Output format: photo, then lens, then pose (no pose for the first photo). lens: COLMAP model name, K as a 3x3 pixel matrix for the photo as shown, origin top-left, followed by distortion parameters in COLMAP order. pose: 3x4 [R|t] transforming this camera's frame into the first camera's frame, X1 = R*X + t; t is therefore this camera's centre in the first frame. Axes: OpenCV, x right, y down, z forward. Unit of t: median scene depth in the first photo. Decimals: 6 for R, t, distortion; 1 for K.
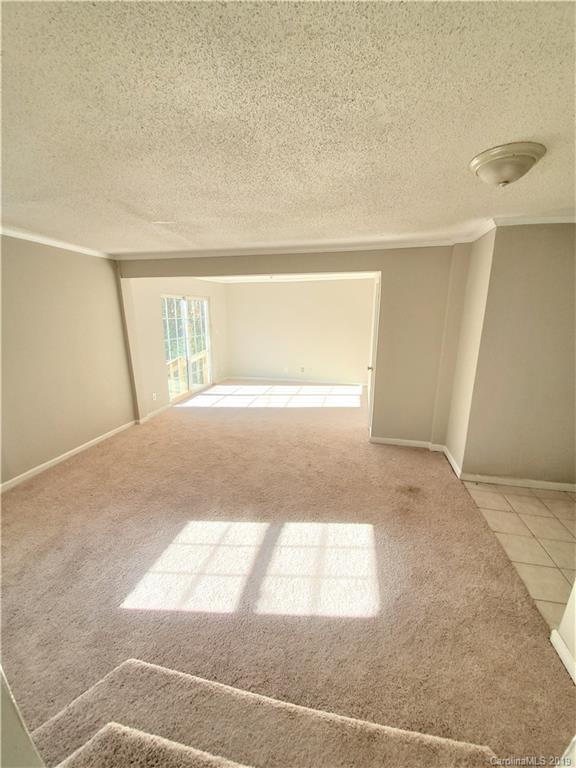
lens RADIAL K [[307.0, 0, 283.5], [0, 307.0, 386.0], [0, 0, 1]] dist [-0.003251, -0.002297]
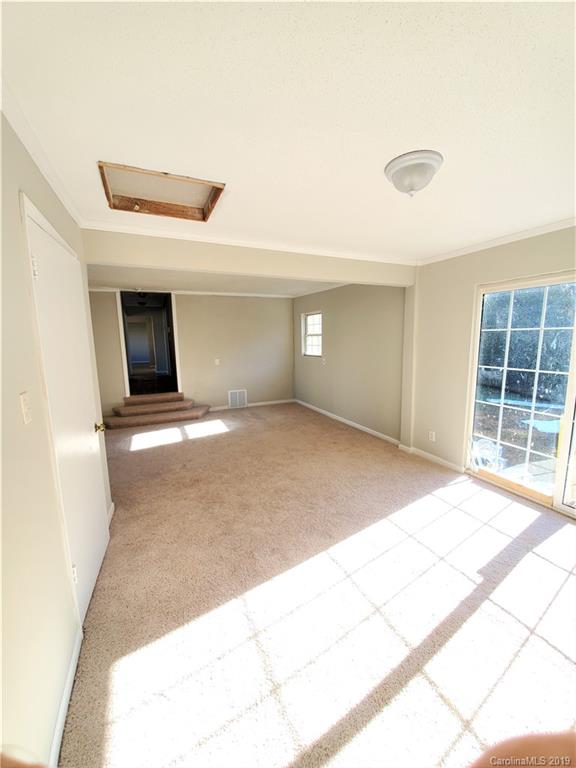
lens RADIAL K [[307.0, 0, 284.9], [0, 307.0, 384.4], [0, 0, 1]] dist [-0.003251, -0.002297]
pose [[-0.797491, 0.107578, -0.593662, 0.359448], [-0.123326, 0.934132, 0.334945, -0.358833], [0.590592, 0.340329, -0.731695, 1.639356]]
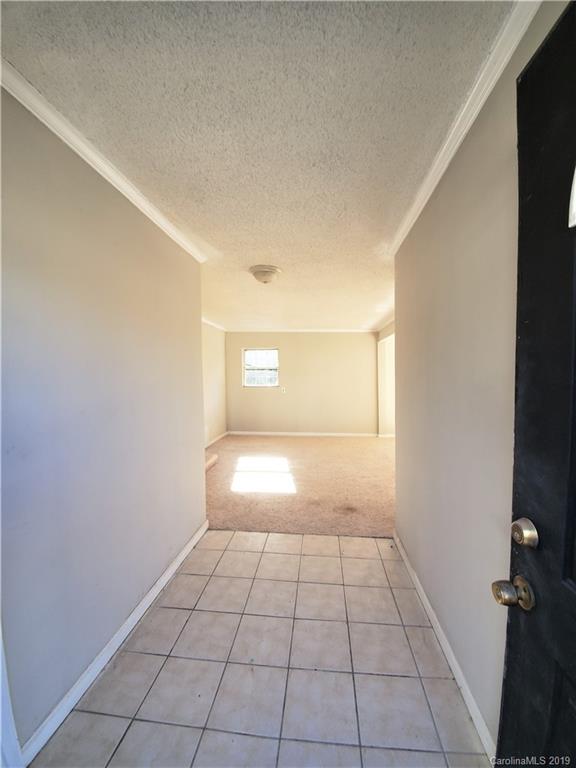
lens RADIAL K [[307.0, 0, 288.5], [0, 307.0, 383.8], [0, 0, 1]] dist [-0.003251, -0.002297]
pose [[0.121652, 0.028259, -0.992171, 1.066443], [-0.233007, 0.972475, -0.000872, -0.024992], [0.964836, 0.231289, 0.124888, 0.414432]]
